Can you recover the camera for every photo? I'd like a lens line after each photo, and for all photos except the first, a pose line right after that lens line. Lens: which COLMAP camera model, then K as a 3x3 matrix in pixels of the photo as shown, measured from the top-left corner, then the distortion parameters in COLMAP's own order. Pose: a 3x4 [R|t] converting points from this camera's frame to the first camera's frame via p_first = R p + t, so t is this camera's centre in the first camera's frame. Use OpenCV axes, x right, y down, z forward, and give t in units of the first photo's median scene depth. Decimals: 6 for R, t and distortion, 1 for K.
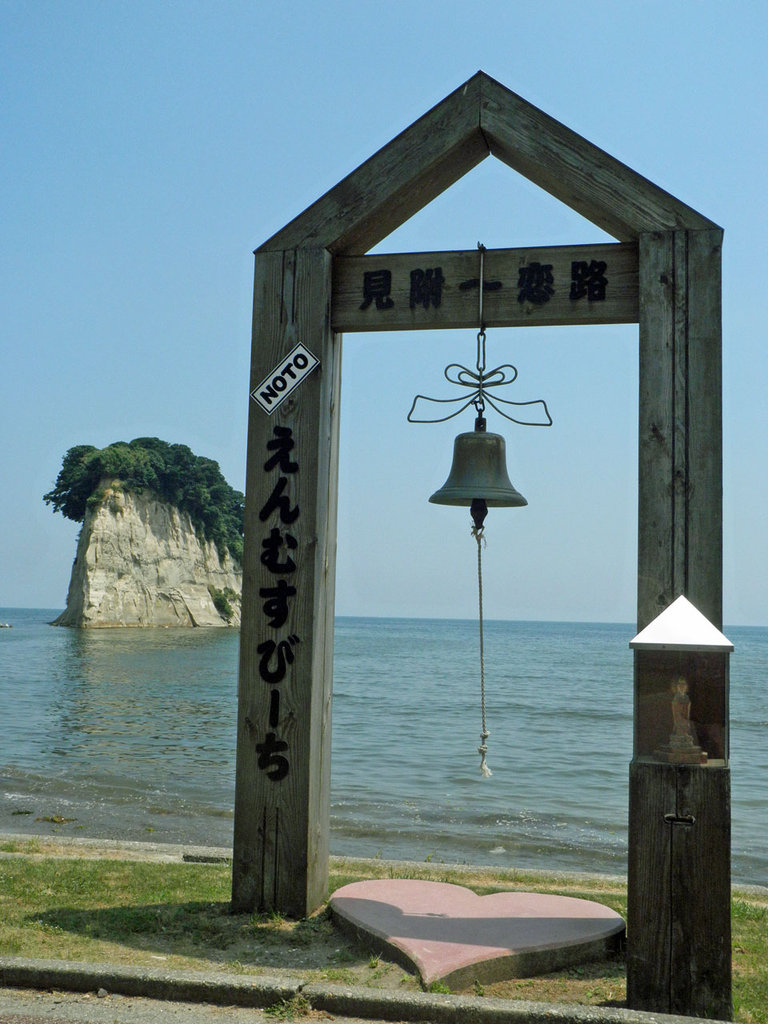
lens RADIAL K [[1175.0, 0, 377.9], [0, 1175.0, 516.1], [0, 0, 1]] dist [-0.057505, 0.030011]
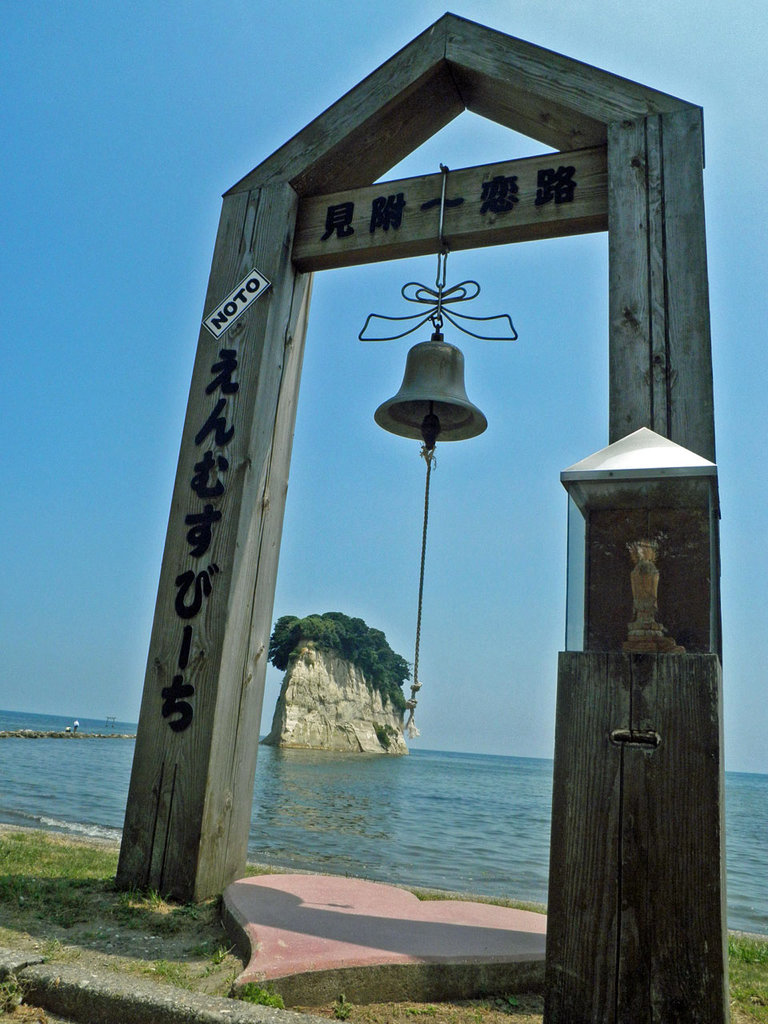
lens RADIAL K [[835.8, 0, 384.0], [0, 835.8, 512.0], [0, 0, 1]] dist [-0.144633, 0.141901]
pose [[0.989059, 0.016678, -0.146577, 0.143848], [-0.045421, 0.979749, -0.195008, 0.178036], [0.140357, 0.199532, 0.969787, 0.409553]]
